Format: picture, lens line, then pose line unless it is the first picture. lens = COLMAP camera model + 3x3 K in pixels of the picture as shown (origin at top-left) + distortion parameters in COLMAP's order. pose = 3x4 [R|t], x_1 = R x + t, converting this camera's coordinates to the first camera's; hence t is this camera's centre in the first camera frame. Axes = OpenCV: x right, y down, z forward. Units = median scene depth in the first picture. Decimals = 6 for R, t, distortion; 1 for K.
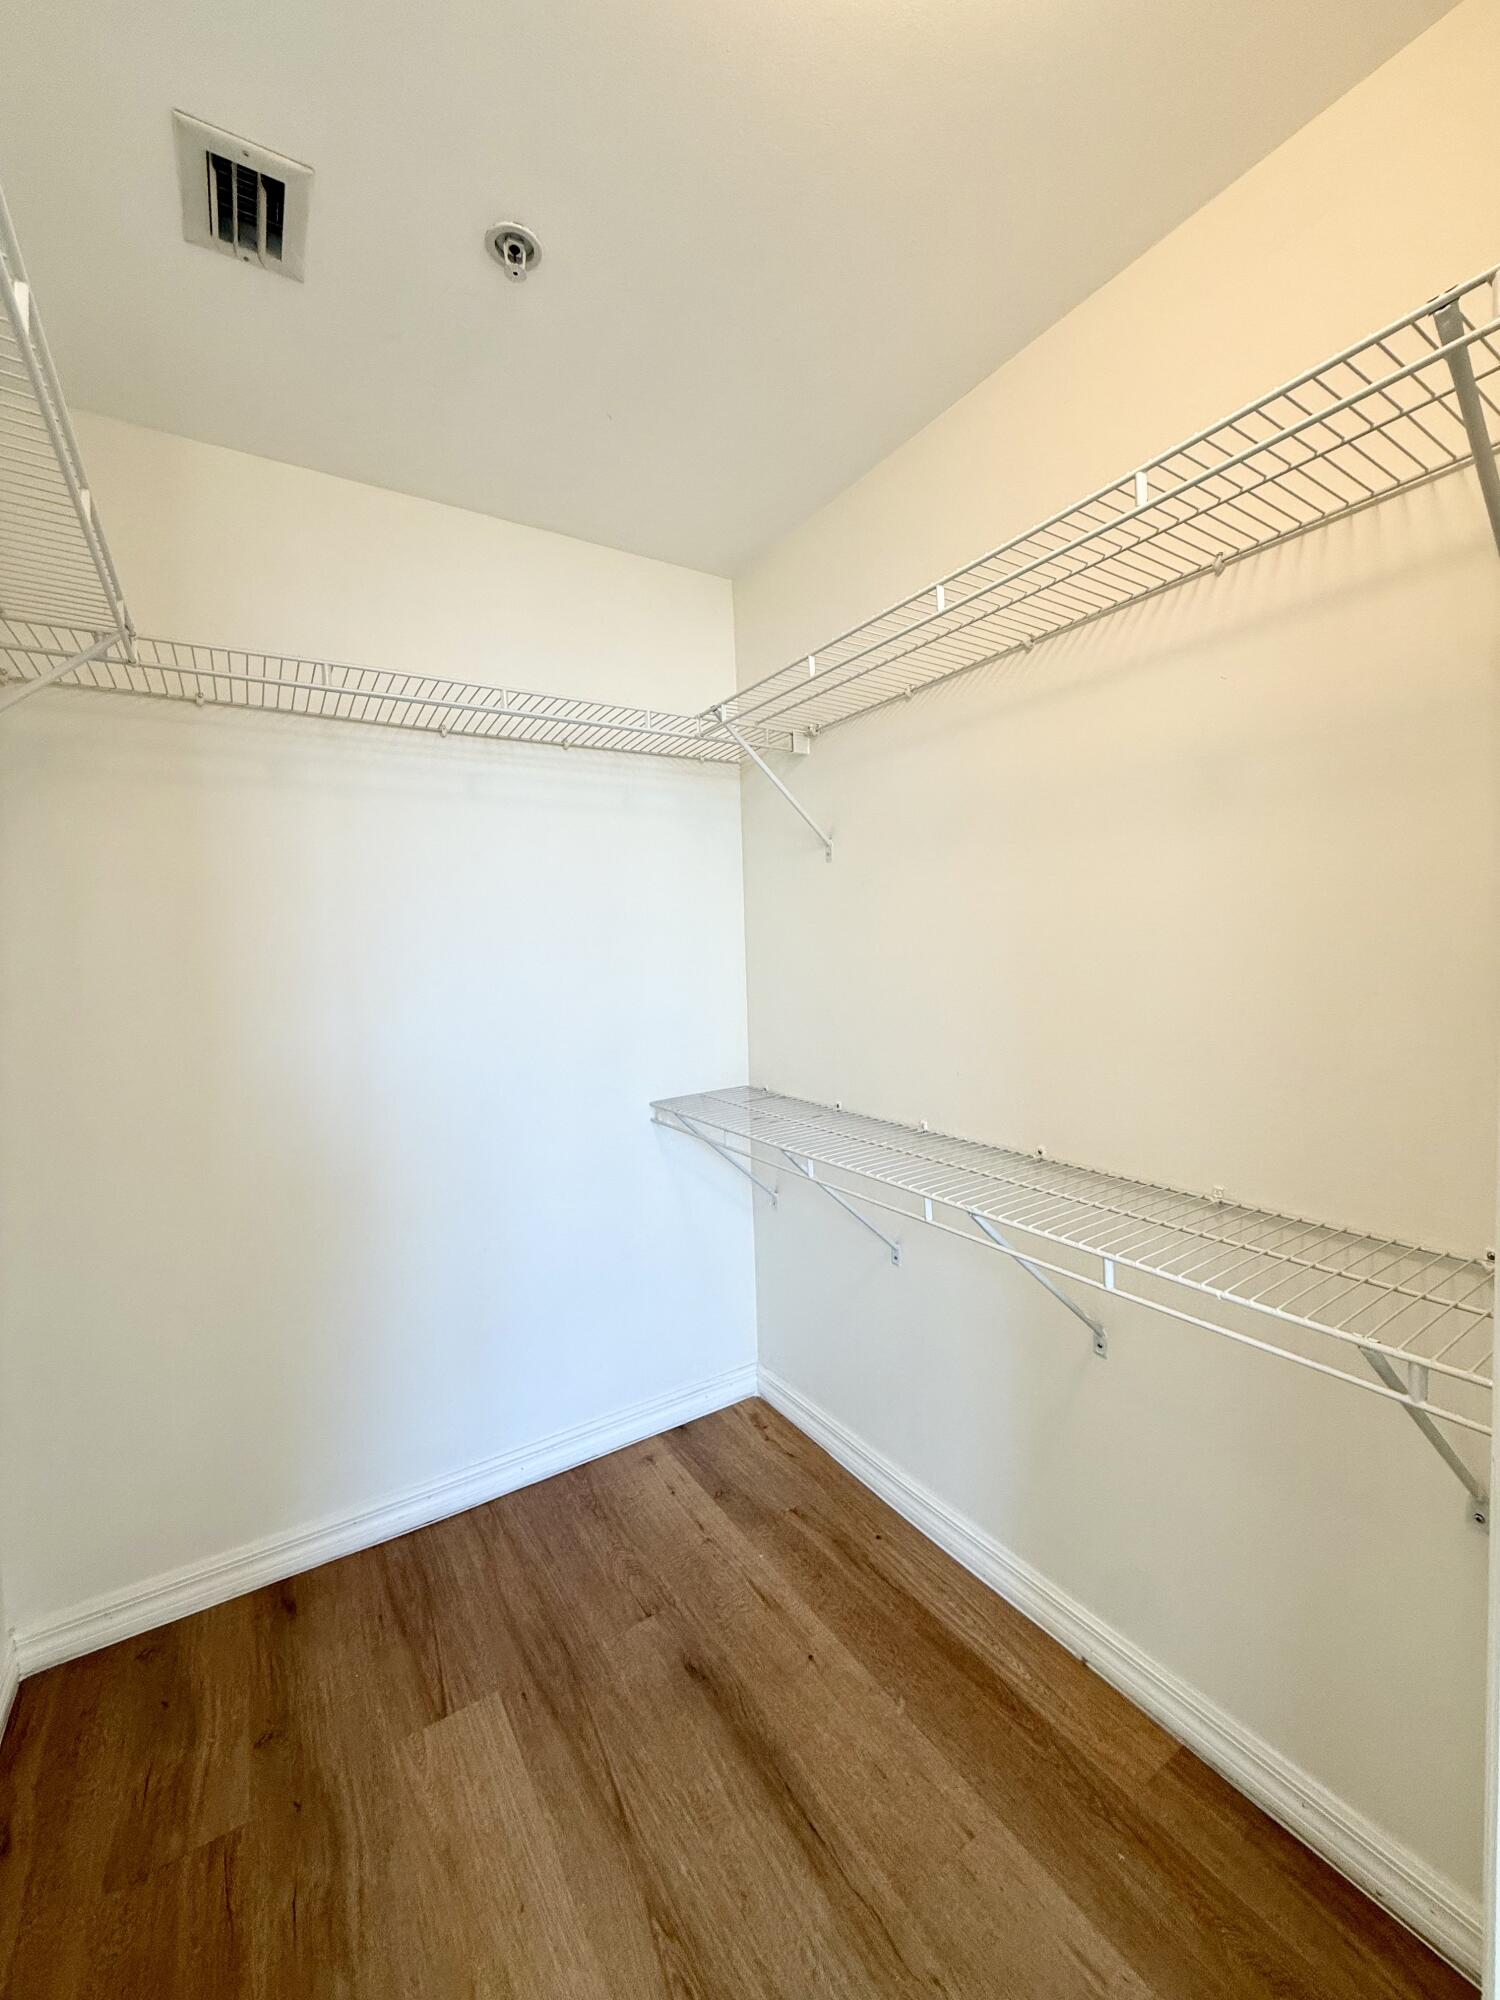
lens RADIAL K [[795.6, 0, 749.4], [0, 795.6, 1000.0], [0, 0, 1]] dist [-0.000672, 0.000511]
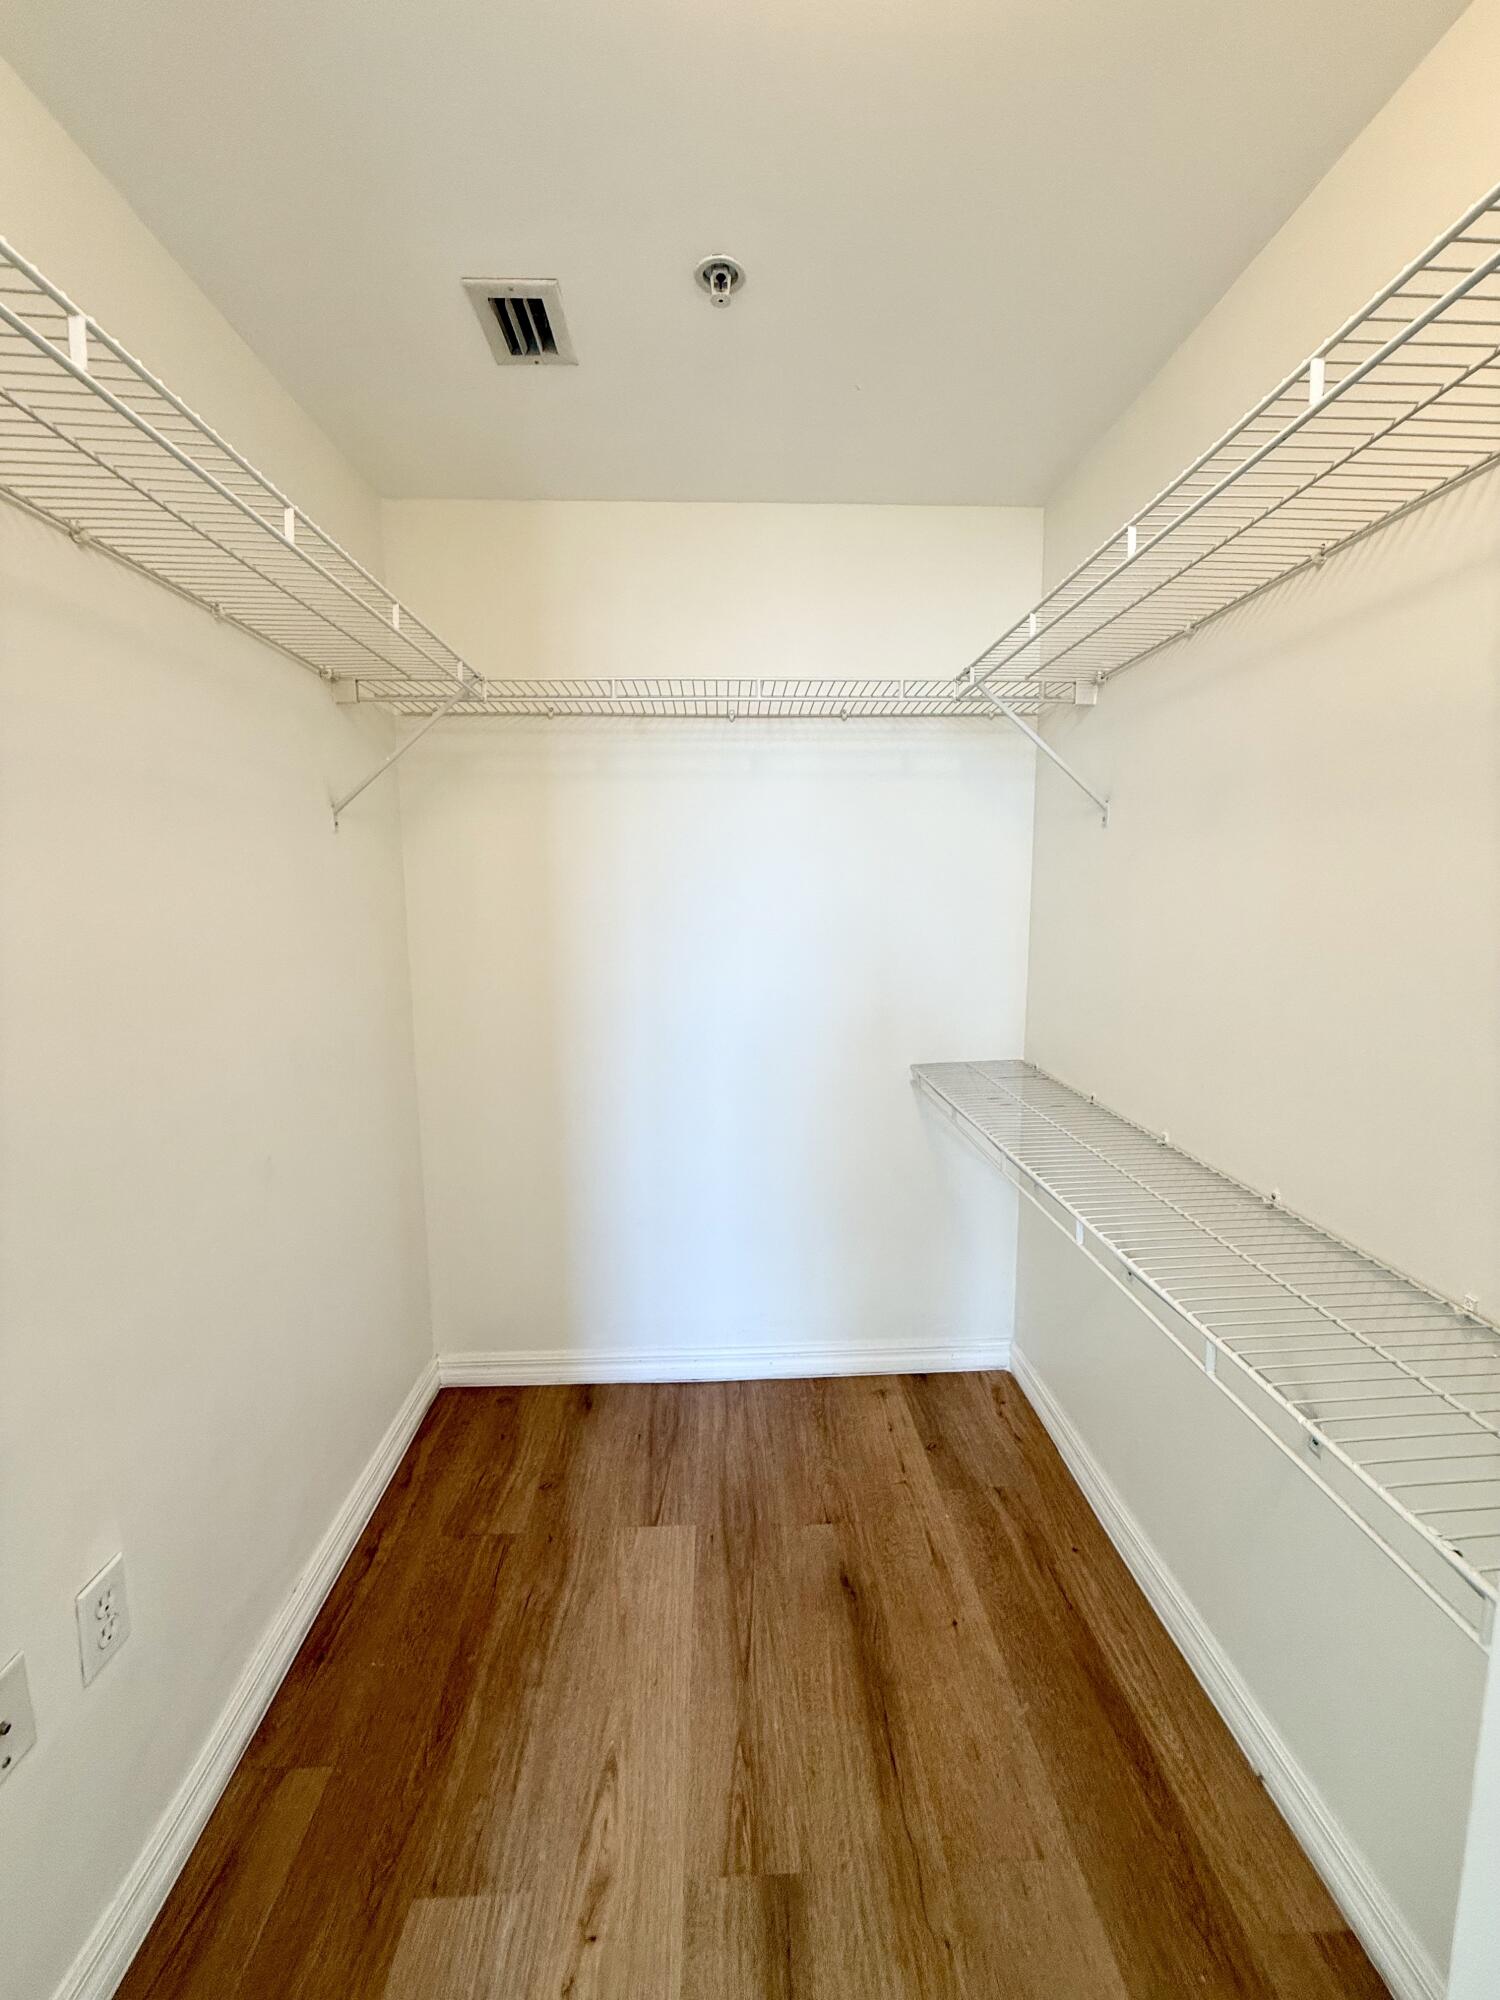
lens RADIAL K [[795.6, 0, 755.2], [0, 795.6, 999.3], [0, 0, 1]] dist [-0.000672, 0.000511]
pose [[0.865189, 0.093410, -0.492669, 0.296916], [-0.050849, 0.993775, 0.099123, -0.069121], [0.498862, -0.060708, 0.864553, 0.029658]]
